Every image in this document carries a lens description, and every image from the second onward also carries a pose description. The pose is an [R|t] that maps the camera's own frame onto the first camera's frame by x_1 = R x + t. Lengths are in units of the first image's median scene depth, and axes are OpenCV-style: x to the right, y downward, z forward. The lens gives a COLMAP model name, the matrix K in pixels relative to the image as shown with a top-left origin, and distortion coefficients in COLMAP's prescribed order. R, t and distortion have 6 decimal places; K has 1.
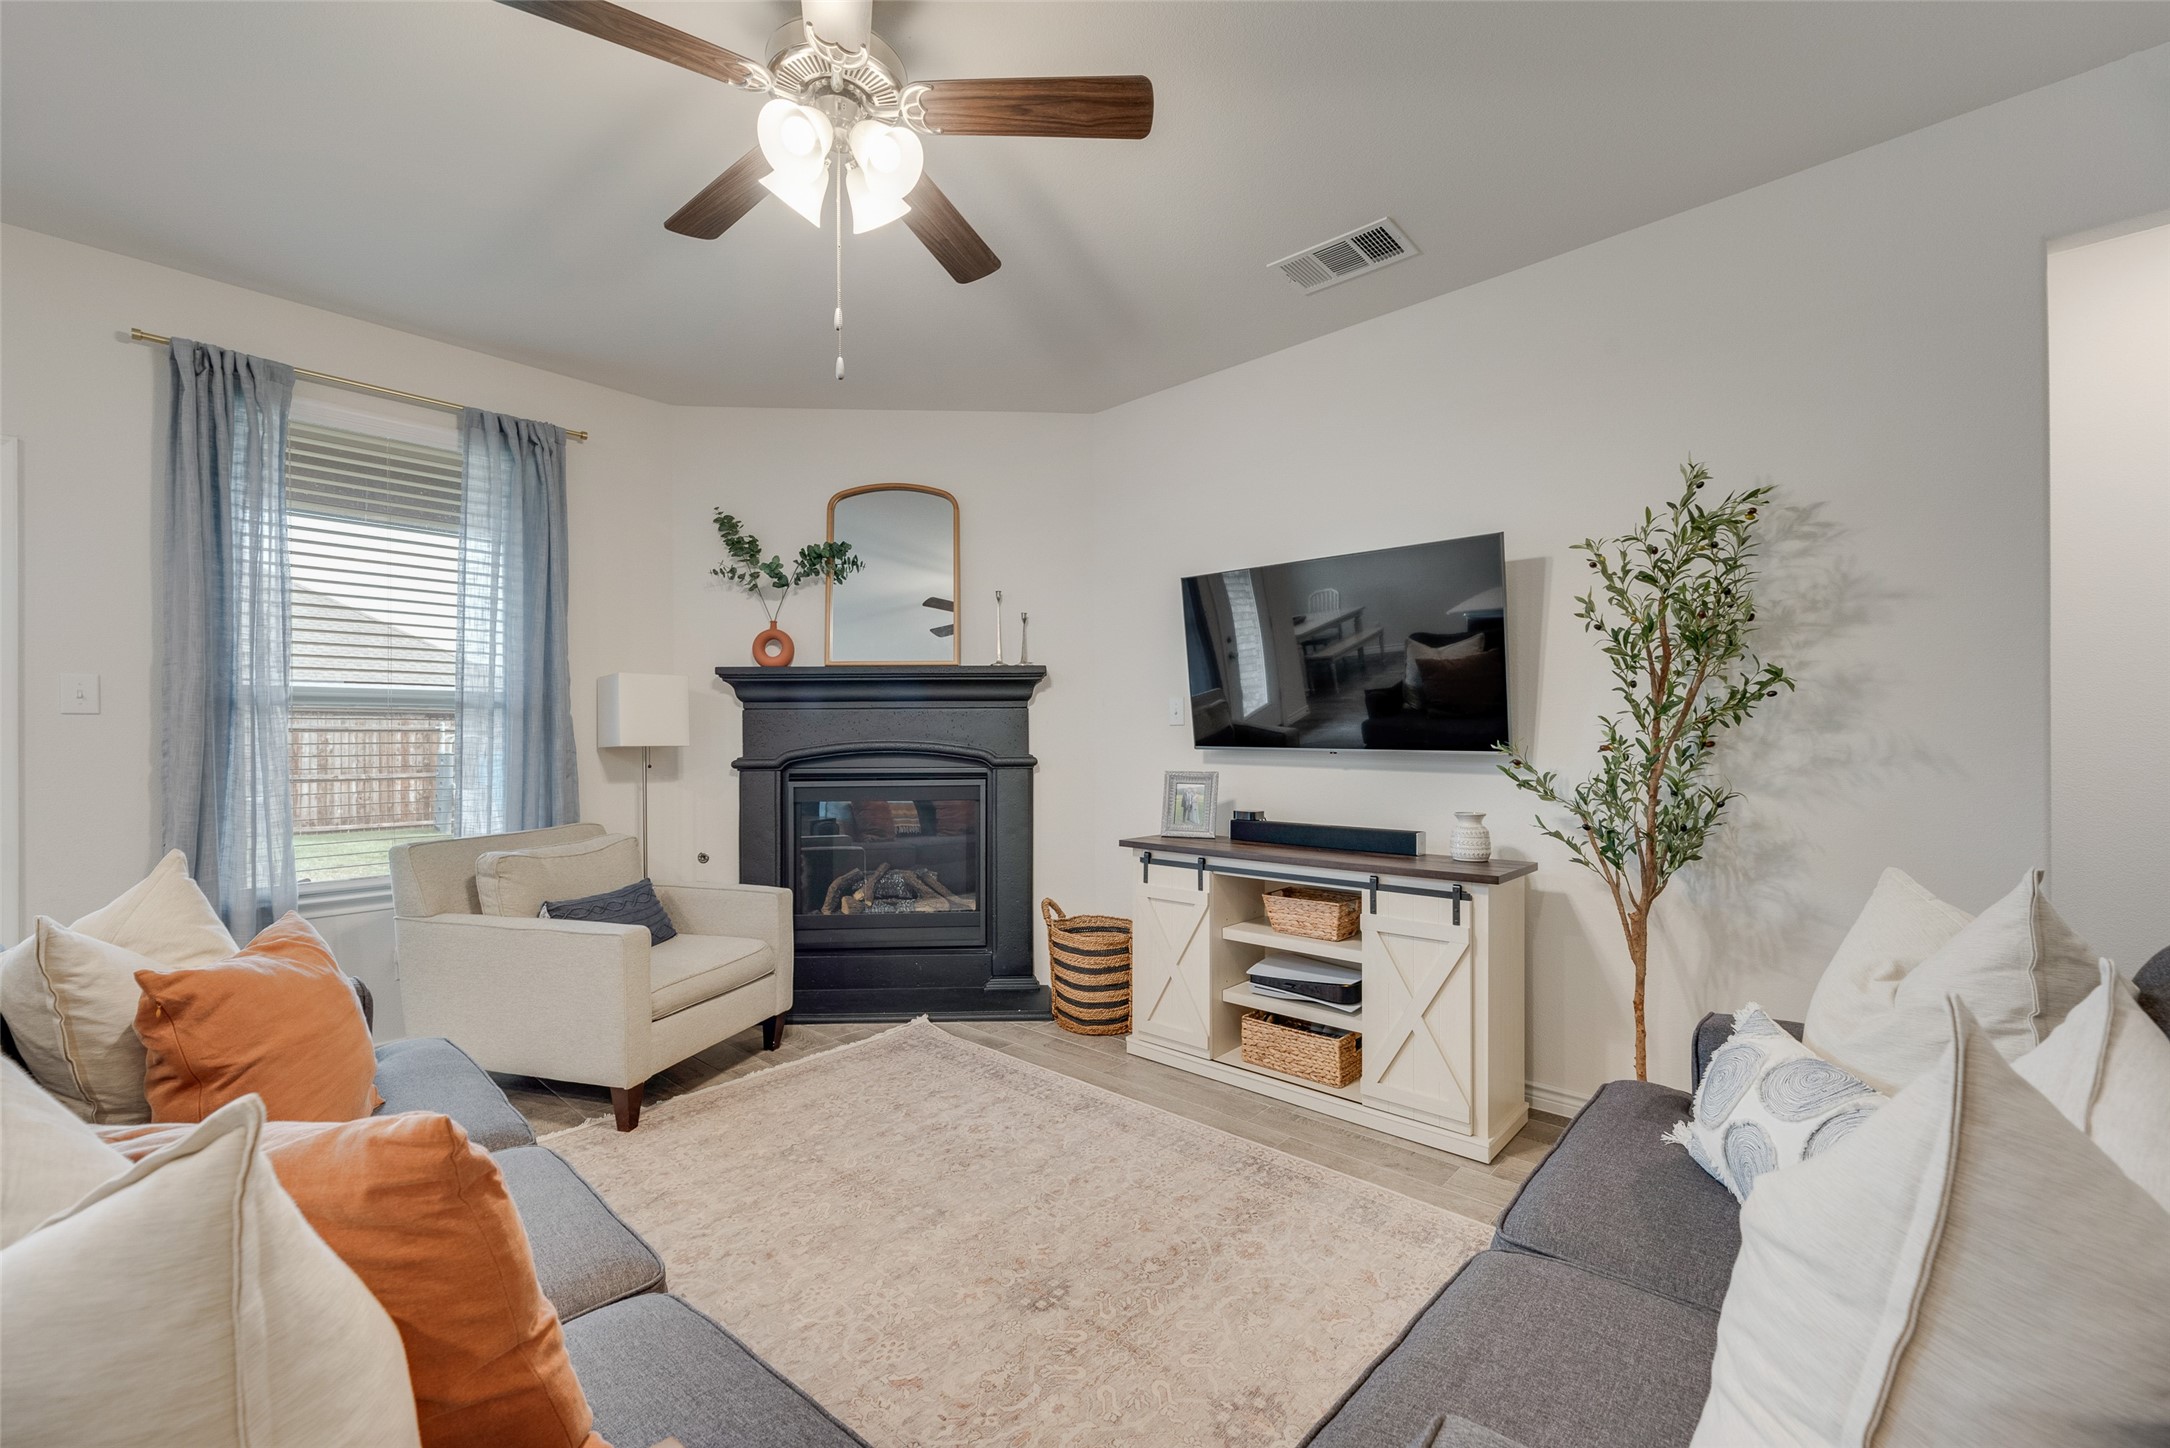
lens RADIAL K [[869.2, 0, 1084.9], [0, 869.2, 739.0], [0, 0, 1]] dist [0.000771, -0.000056]
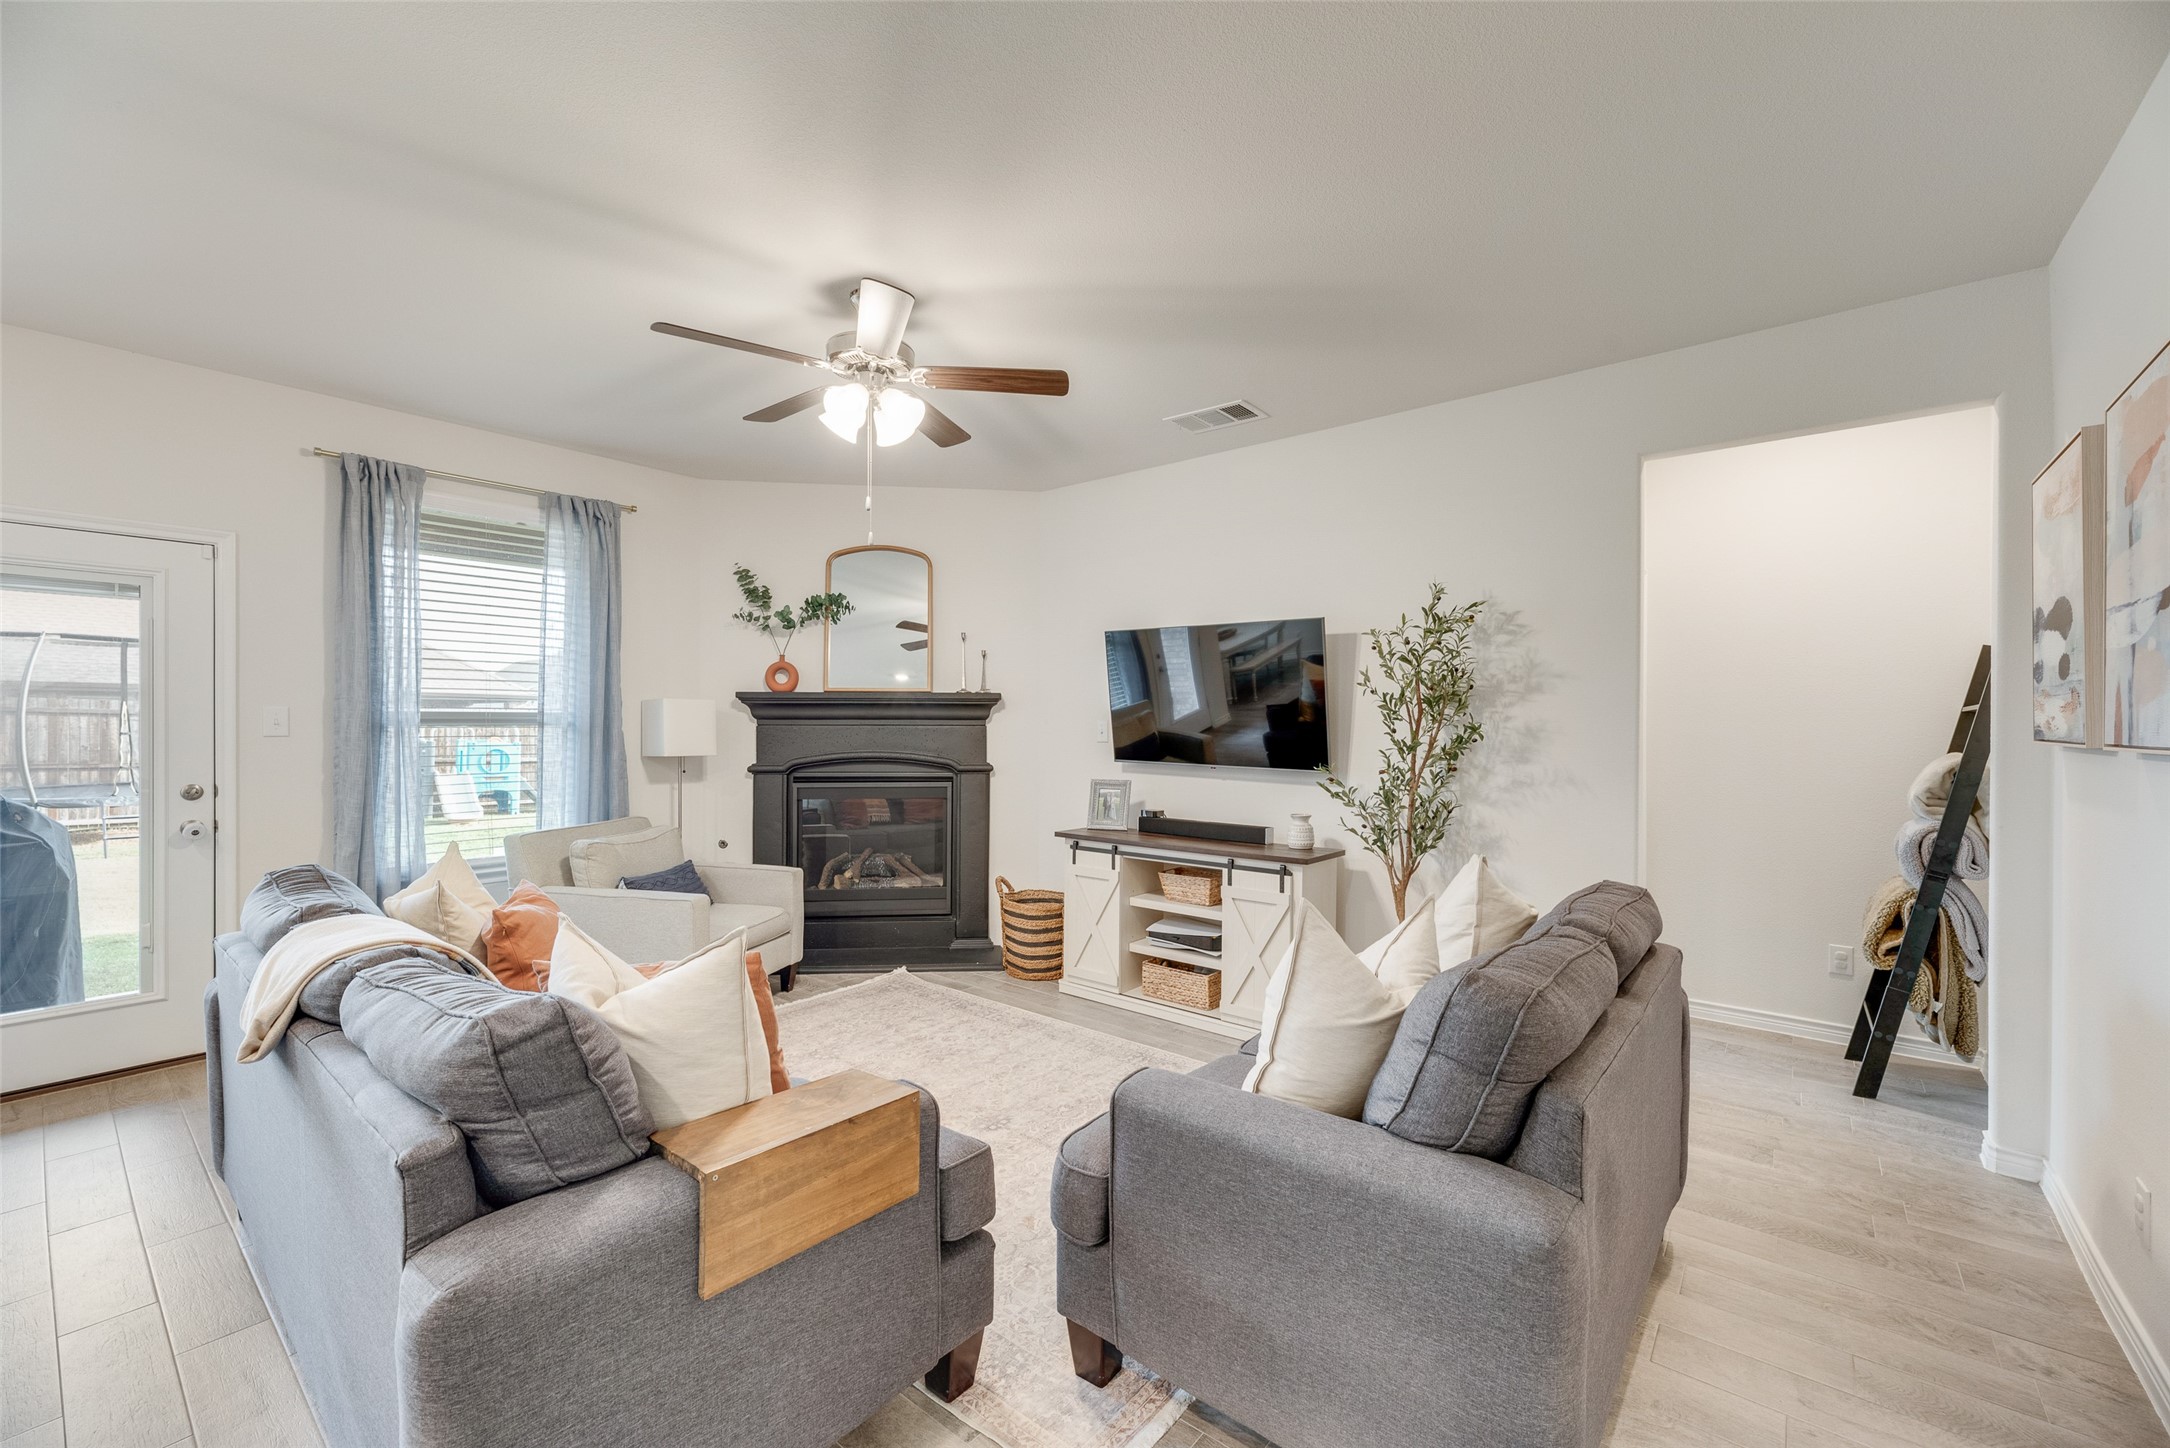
lens RADIAL K [[868.8, 0, 1087.1], [0, 868.8, 730.6], [0, 0, 1]] dist [-0.000995, 0.000678]
pose [[0.998564, 0.009376, 0.052745, 0.018594], [-0.009852, 0.999913, 0.008769, -0.053697], [-0.052658, -0.009276, 0.998570, -0.346389]]
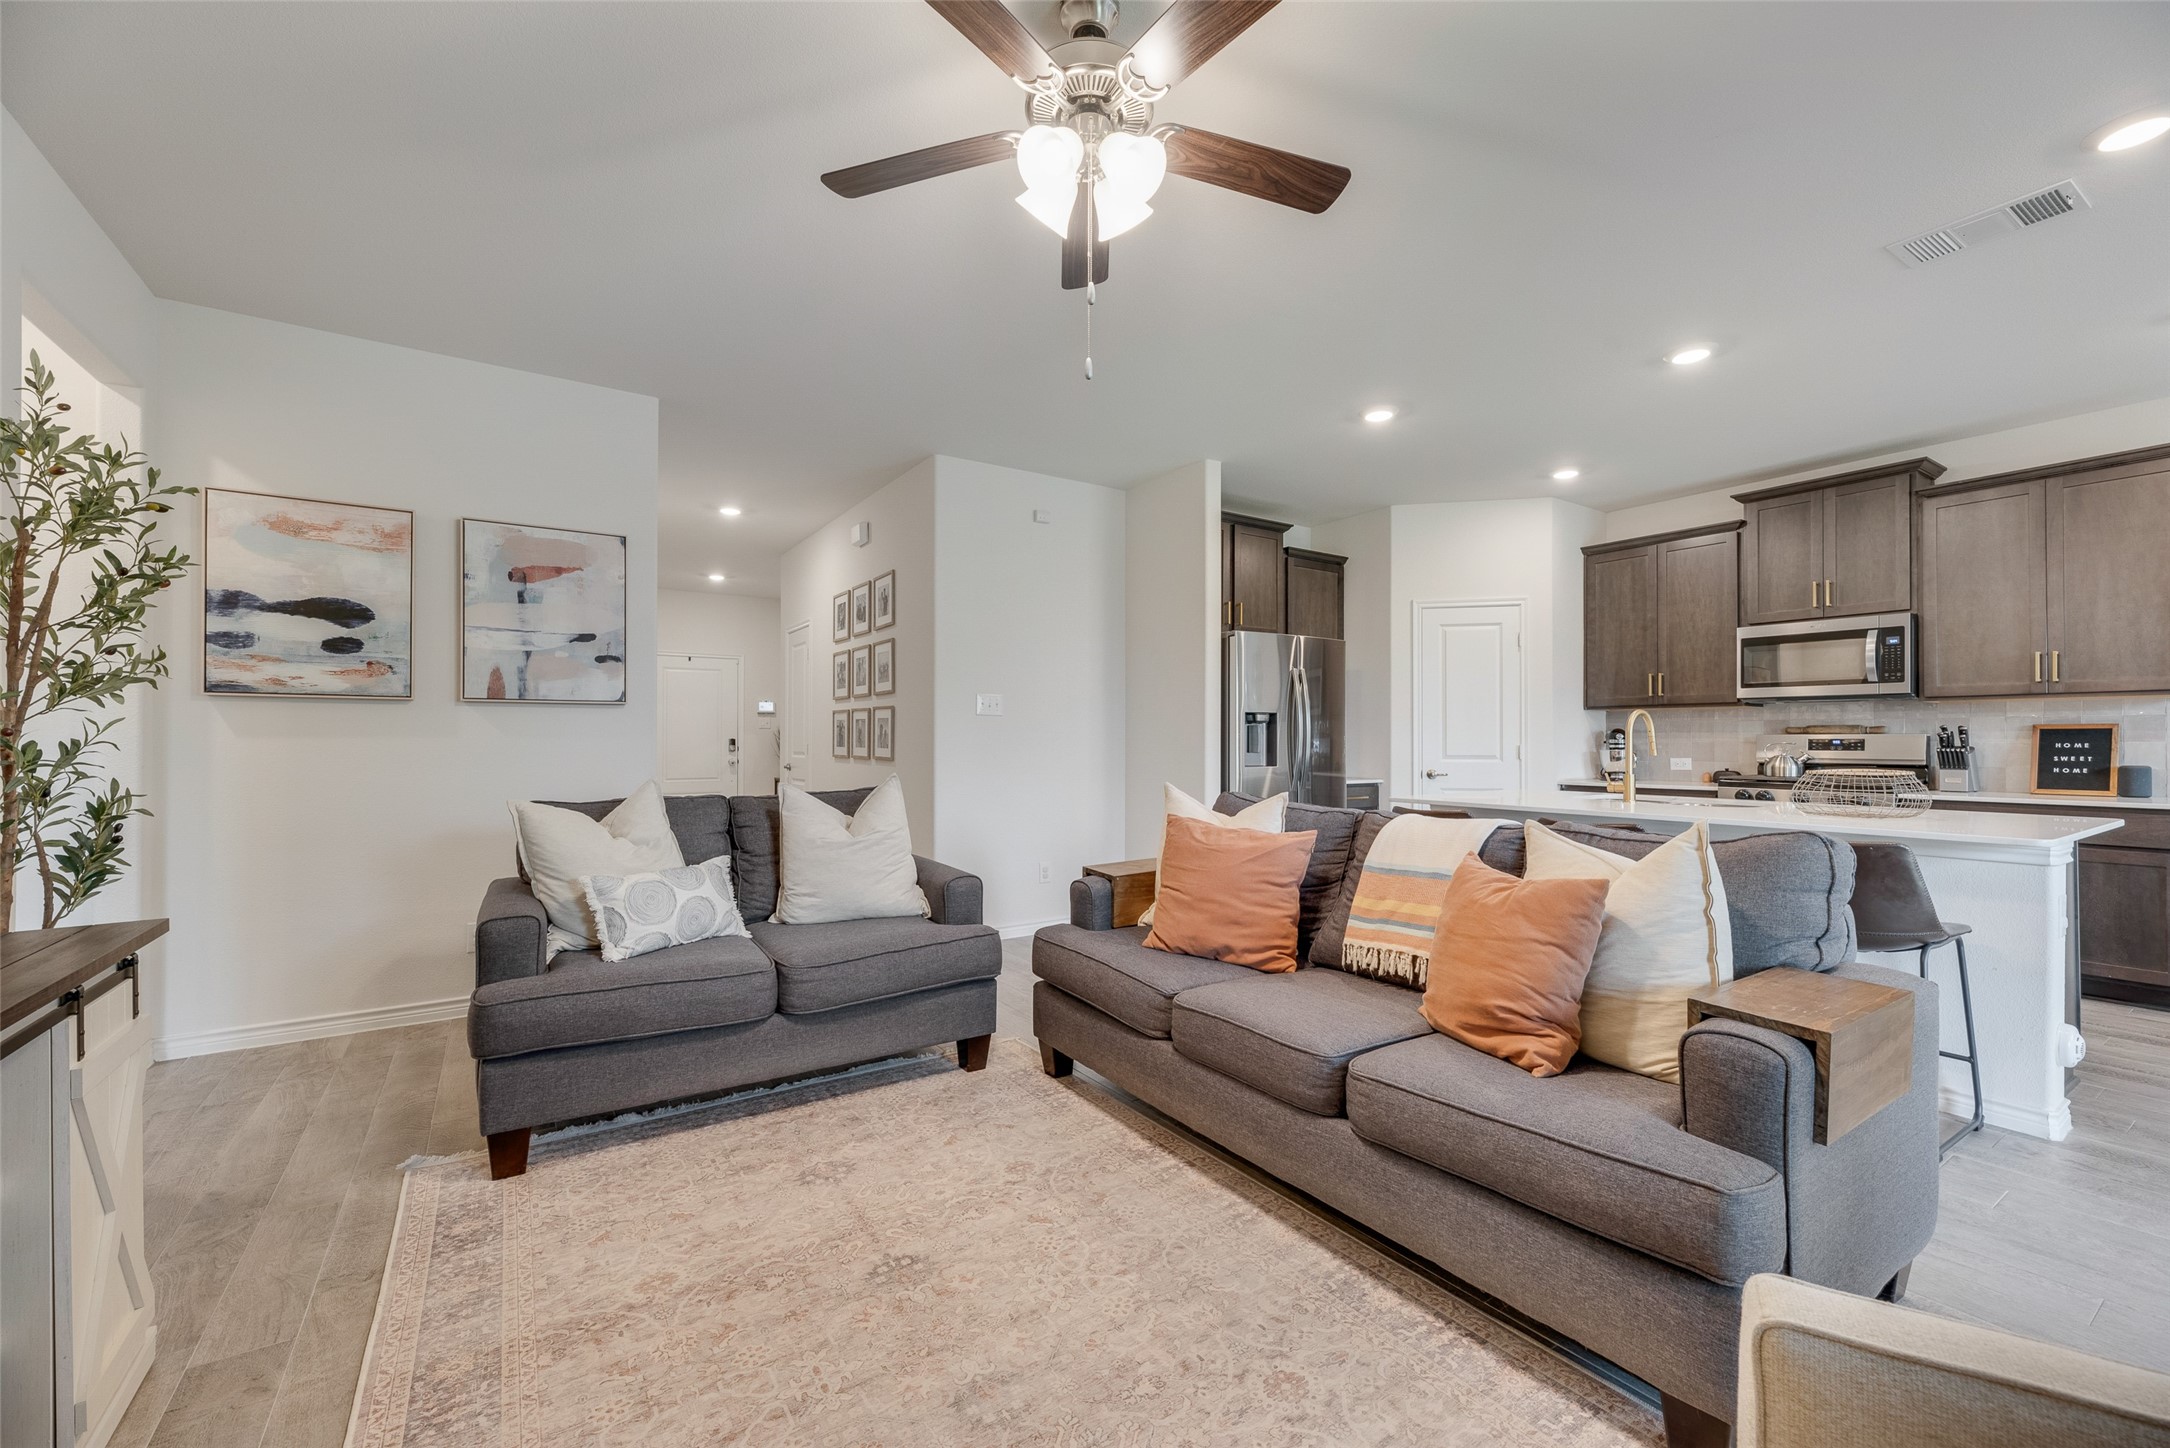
lens RADIAL K [[874.2, 0, 1086.5], [0, 874.2, 734.4], [0, 0, 1]] dist [0.002857, -0.000087]
pose [[-0.969859, 0.006683, 0.243577, -0.305699], [0.004483, 0.999944, -0.009583, 0.018286], [-0.243627, -0.008202, -0.969834, 1.159803]]
